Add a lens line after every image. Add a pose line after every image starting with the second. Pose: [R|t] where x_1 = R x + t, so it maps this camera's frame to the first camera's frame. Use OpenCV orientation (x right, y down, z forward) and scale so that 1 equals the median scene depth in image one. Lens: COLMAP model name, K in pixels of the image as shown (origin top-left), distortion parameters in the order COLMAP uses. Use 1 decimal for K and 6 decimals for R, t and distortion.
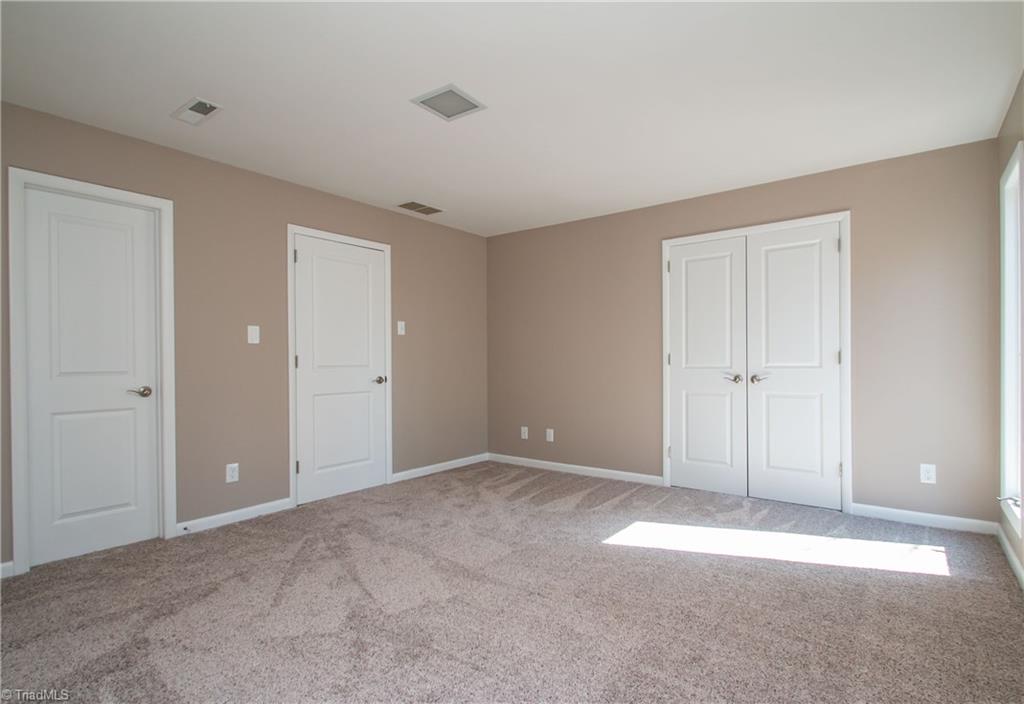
lens RADIAL K [[509.1, 0, 517.7], [0, 509.1, 357.3], [0, 0, 1]] dist [0.003029, 0.000346]
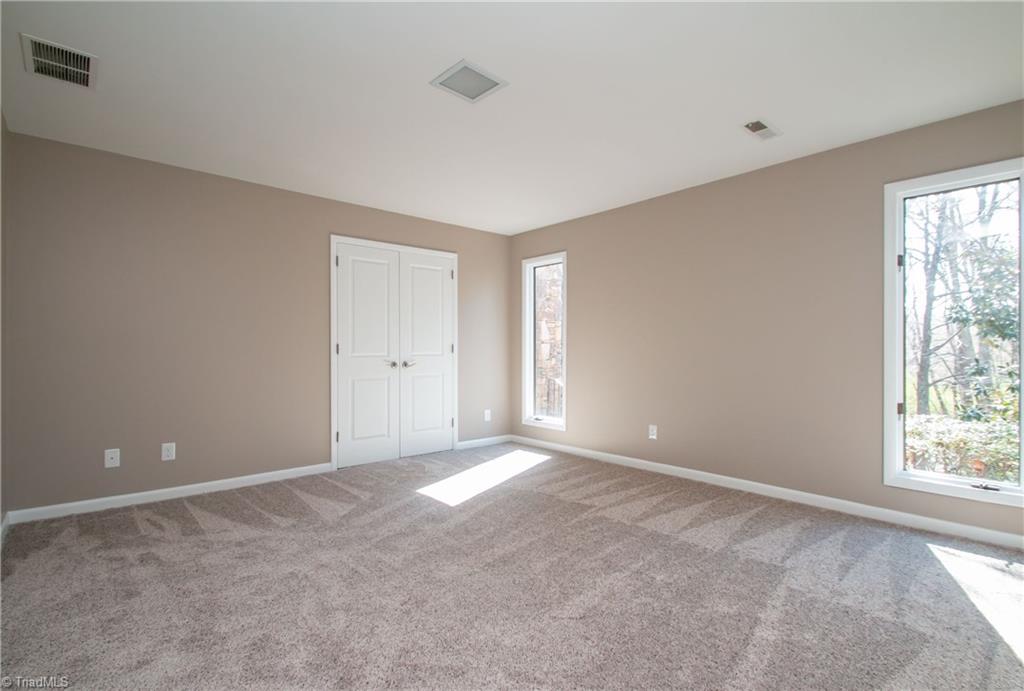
lens RADIAL K [[481.9, 0, 516.4], [0, 481.9, 347.7], [0, 0, 1]] dist [-0.000928, -0.000346]
pose [[0.192993, 0.010672, 0.981142, -0.660689], [-0.006875, 0.999931, -0.009524, 0.008821], [-0.981176, -0.004907, 0.193053, 0.479442]]
